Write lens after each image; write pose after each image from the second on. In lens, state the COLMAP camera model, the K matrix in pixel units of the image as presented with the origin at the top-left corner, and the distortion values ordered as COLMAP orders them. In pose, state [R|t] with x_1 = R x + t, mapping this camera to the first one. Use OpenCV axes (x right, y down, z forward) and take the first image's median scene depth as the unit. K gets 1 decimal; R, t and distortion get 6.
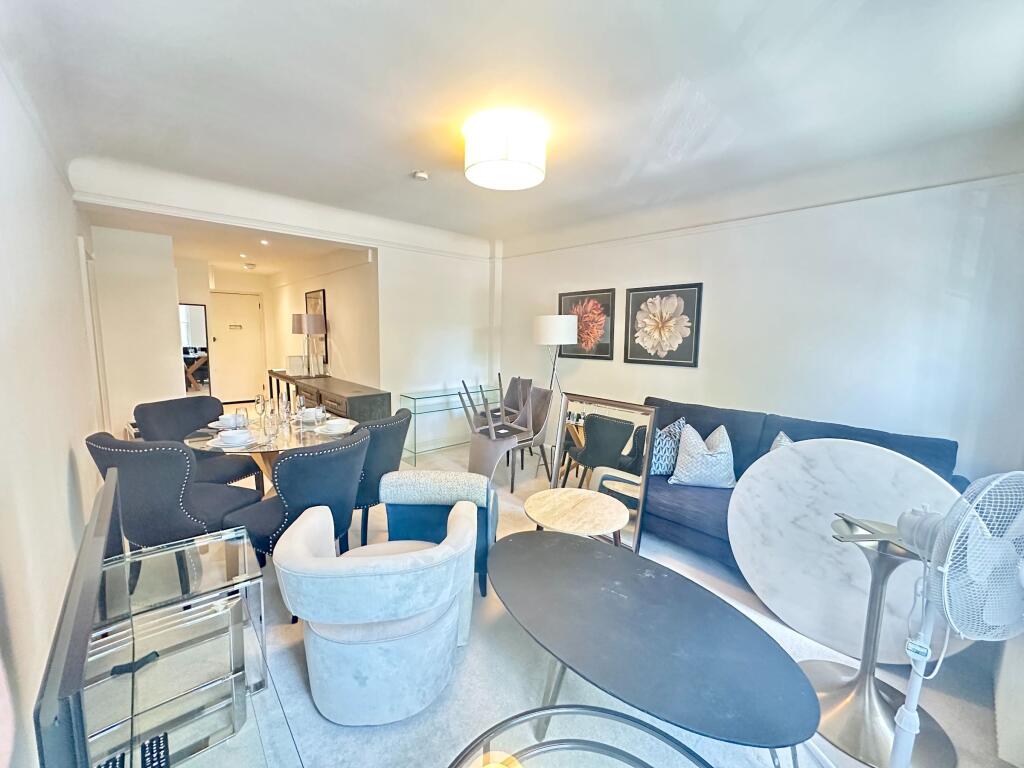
lens RADIAL K [[412.3, 0, 511.7], [0, 412.3, 383.2], [0, 0, 1]] dist [0.000503, 0.000016]
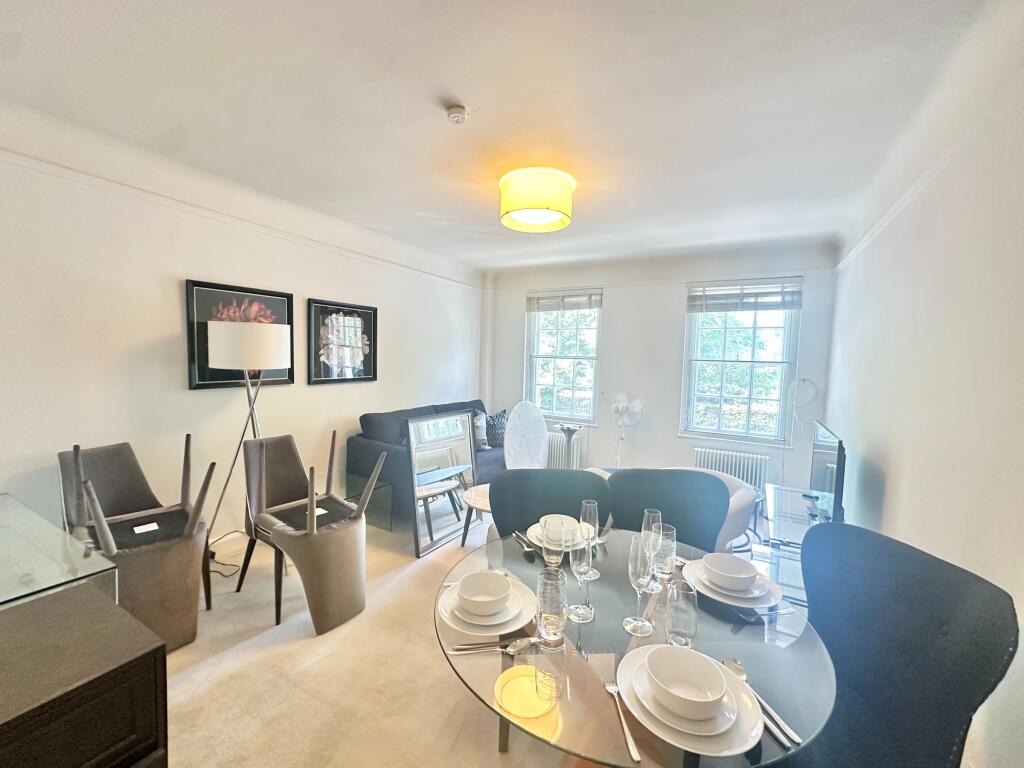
lens RADIAL K [[412.3, 0, 510.8], [0, 412.3, 380.7], [0, 0, 1]] dist [0.000503, 0.000016]
pose [[-0.341680, -0.085814, 0.935890, -0.688985], [0.081560, 0.989358, 0.120493, -0.132067], [-0.936271, 0.117502, -0.331045, 0.931179]]
